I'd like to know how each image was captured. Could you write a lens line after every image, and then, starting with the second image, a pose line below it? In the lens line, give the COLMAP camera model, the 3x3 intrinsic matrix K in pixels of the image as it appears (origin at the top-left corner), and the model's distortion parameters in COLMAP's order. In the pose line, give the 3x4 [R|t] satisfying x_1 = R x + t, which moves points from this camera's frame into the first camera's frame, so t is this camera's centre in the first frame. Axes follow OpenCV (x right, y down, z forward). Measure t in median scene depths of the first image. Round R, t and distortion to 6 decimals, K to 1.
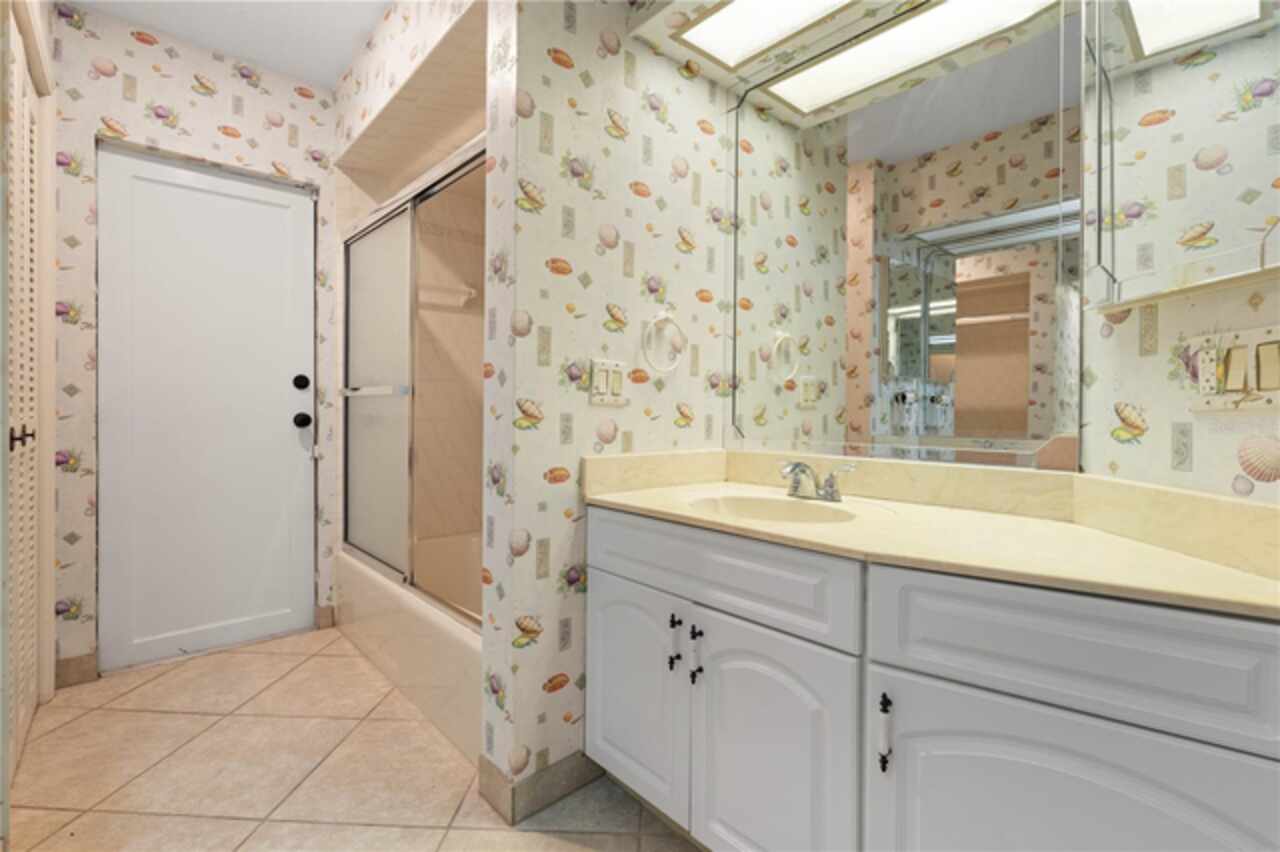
lens RADIAL K [[582.9, 0, 638.0], [0, 582.9, 415.0], [0, 0, 1]] dist [-0.007034, 0.002037]
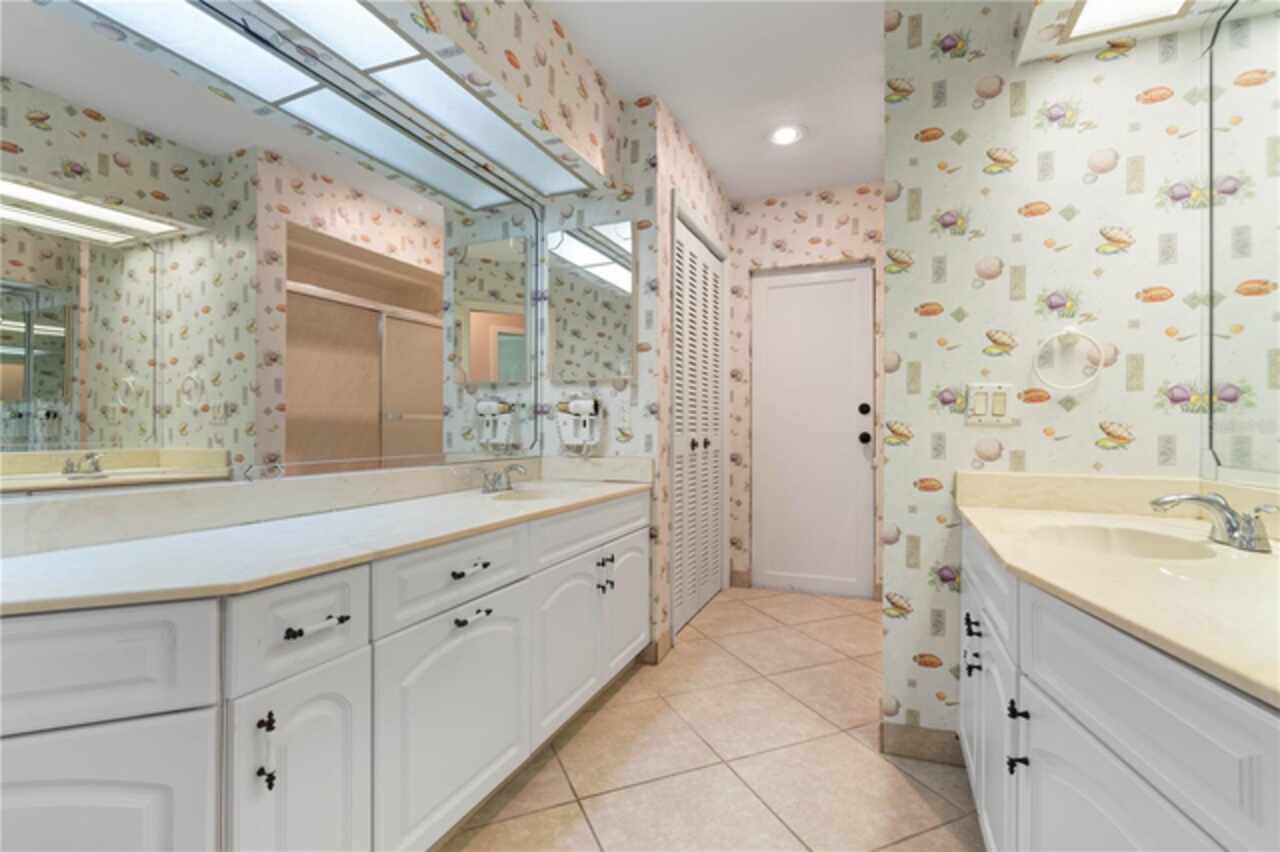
lens RADIAL K [[582.9, 0, 639.1], [0, 582.9, 427.6], [0, 0, 1]] dist [-0.007034, 0.002037]
pose [[0.425702, -0.004173, -0.904854, 0.625816], [-0.007602, 0.999938, -0.008188, 0.000752], [0.904831, 0.010364, 0.425644, -0.035641]]
